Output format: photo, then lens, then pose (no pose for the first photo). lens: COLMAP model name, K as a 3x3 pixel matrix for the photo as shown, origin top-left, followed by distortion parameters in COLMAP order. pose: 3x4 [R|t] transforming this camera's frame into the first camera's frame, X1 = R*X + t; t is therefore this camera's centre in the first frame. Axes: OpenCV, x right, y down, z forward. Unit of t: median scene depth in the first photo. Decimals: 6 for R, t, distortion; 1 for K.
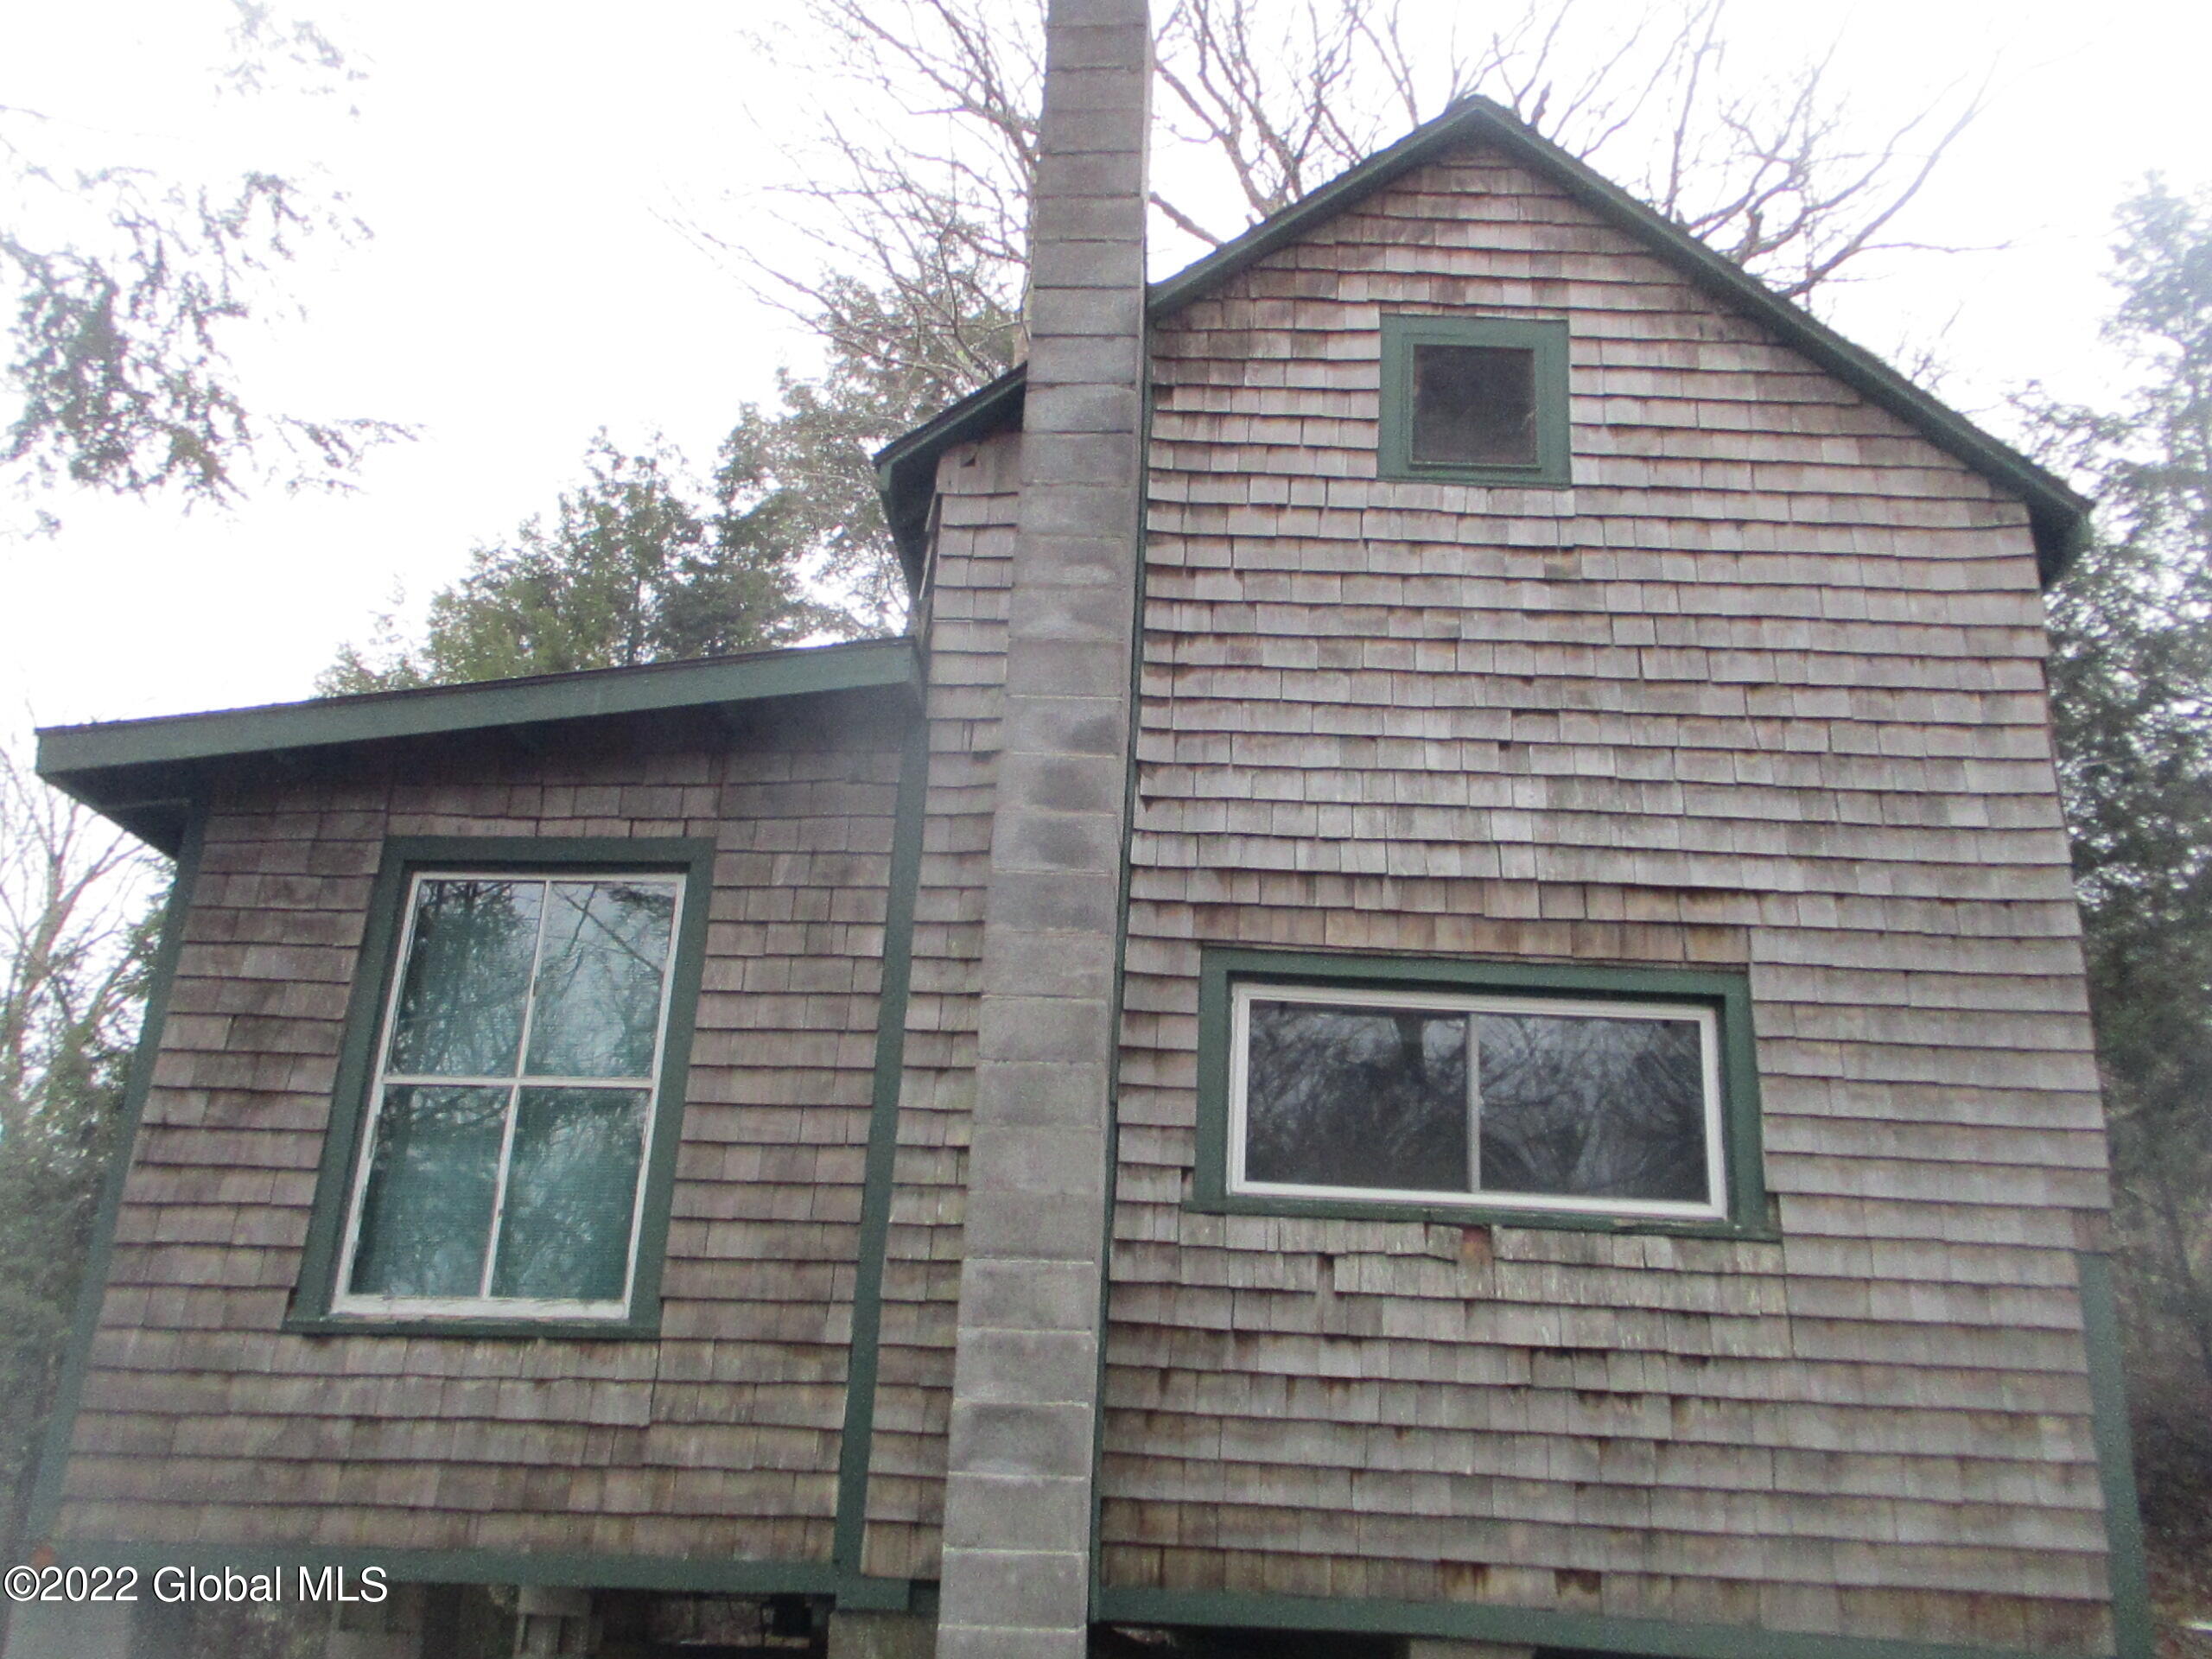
lens RADIAL K [[1819.0, 0, 1153.7], [0, 1819.0, 834.9], [0, 0, 1]] dist [-0.011964, -0.001967]
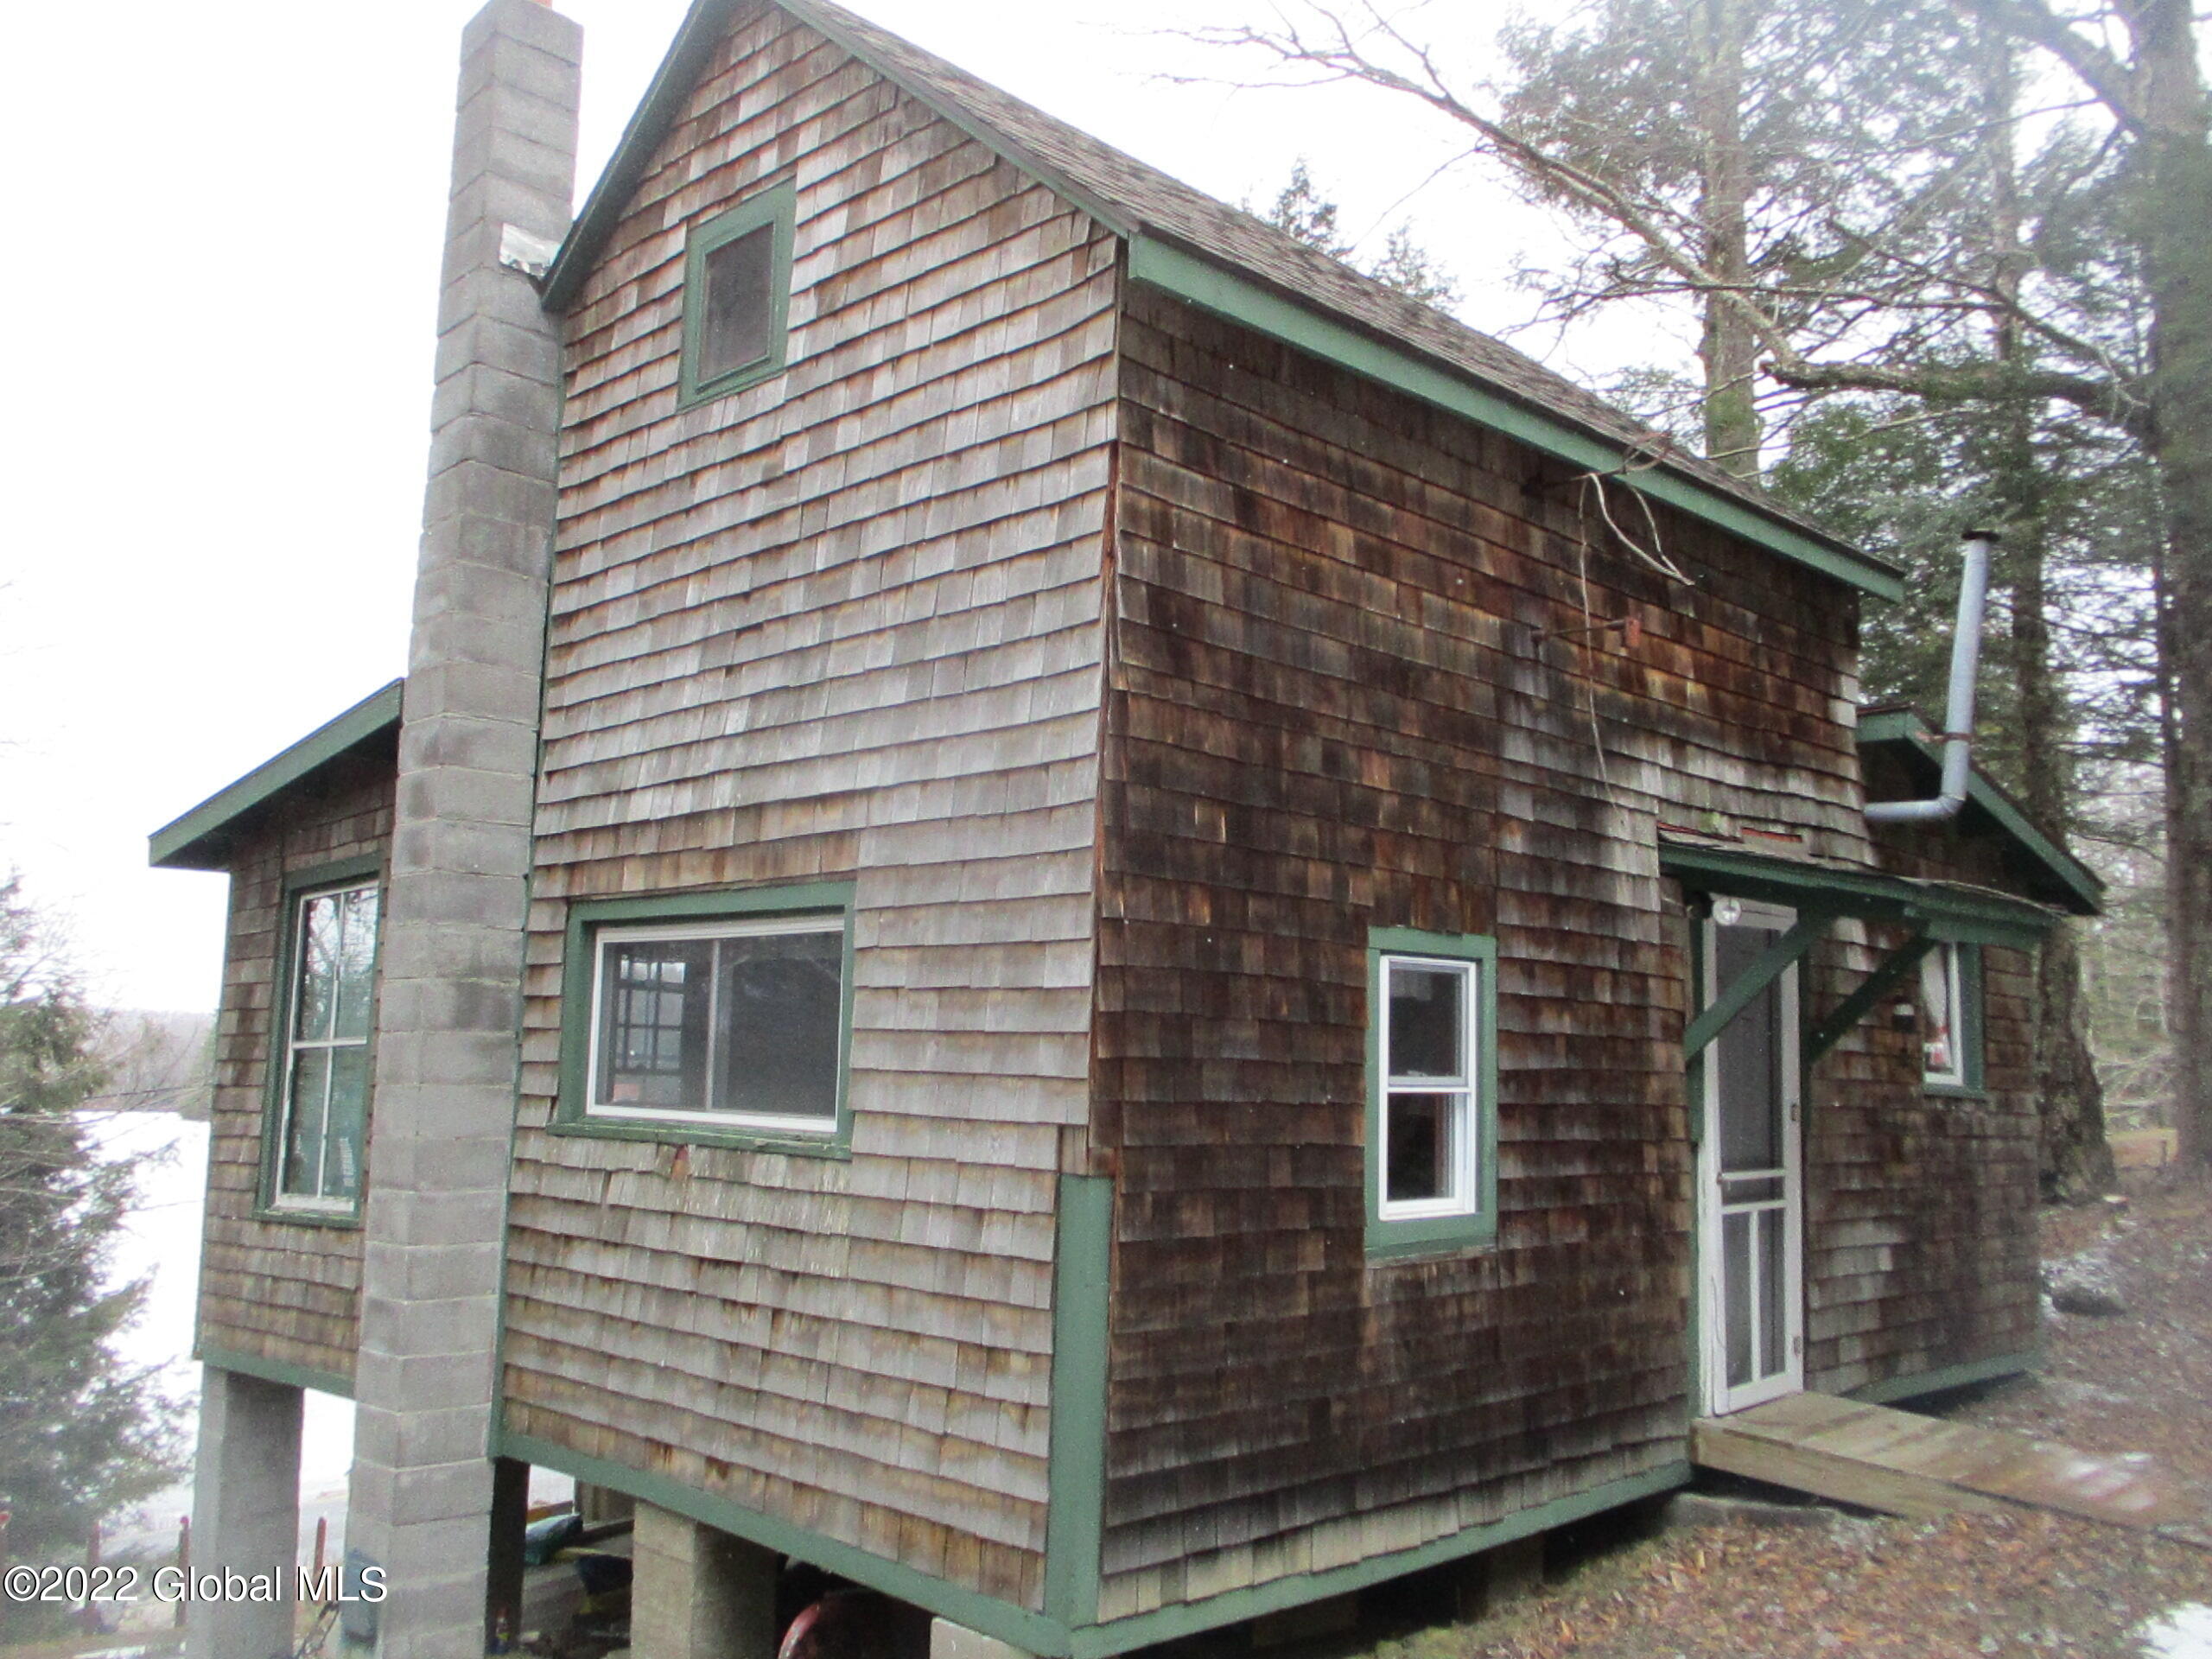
lens RADIAL K [[1872.0, 0, 1119.9], [0, 1872.0, 837.6], [0, 0, 1]] dist [-0.020967, 0.015618]
pose [[0.732944, -0.119016, -0.669798, 1.114087], [0.243720, 0.965162, 0.095198, -0.005906], [0.635133, -0.233018, 0.736416, 0.374971]]
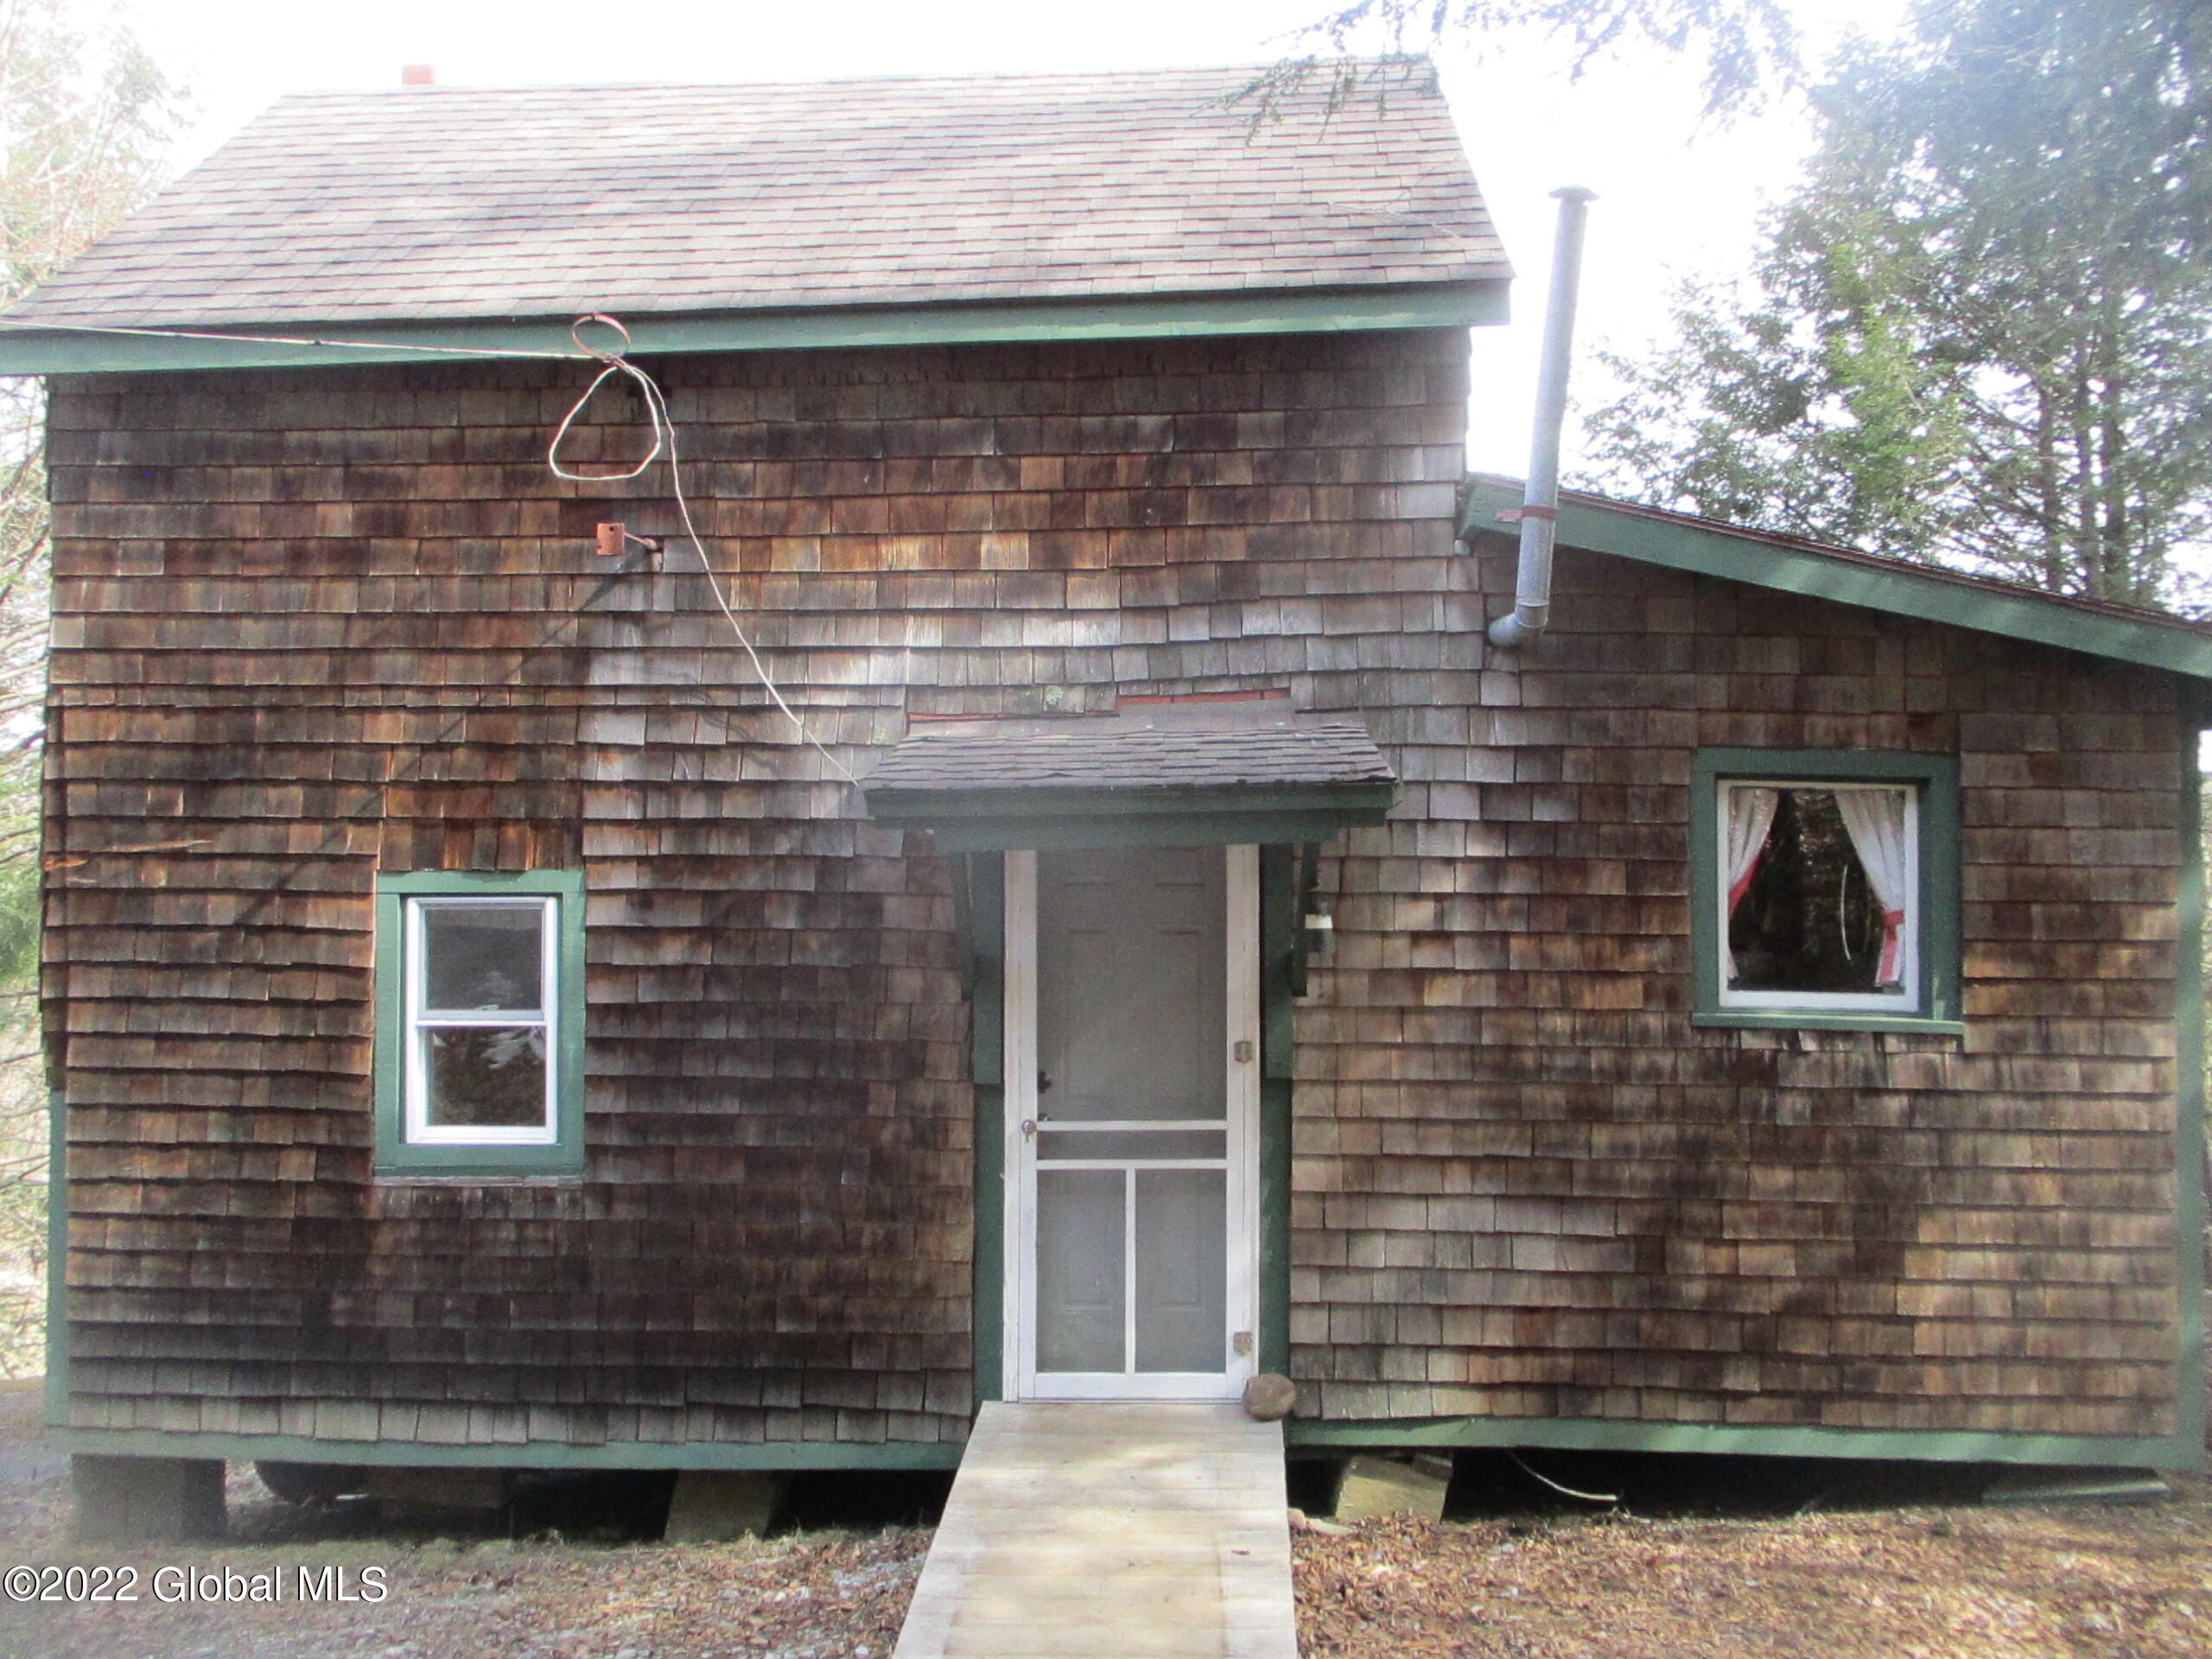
lens RADIAL K [[1872.0, 0, 1119.9], [0, 1872.0, 837.6], [0, 0, 1]] dist [-0.020967, 0.015618]
pose [[-0.027010, -0.064699, -0.997539, 1.610728], [0.335395, 0.939472, -0.070014, 0.376440], [0.941690, -0.336460, -0.003676, 1.629077]]
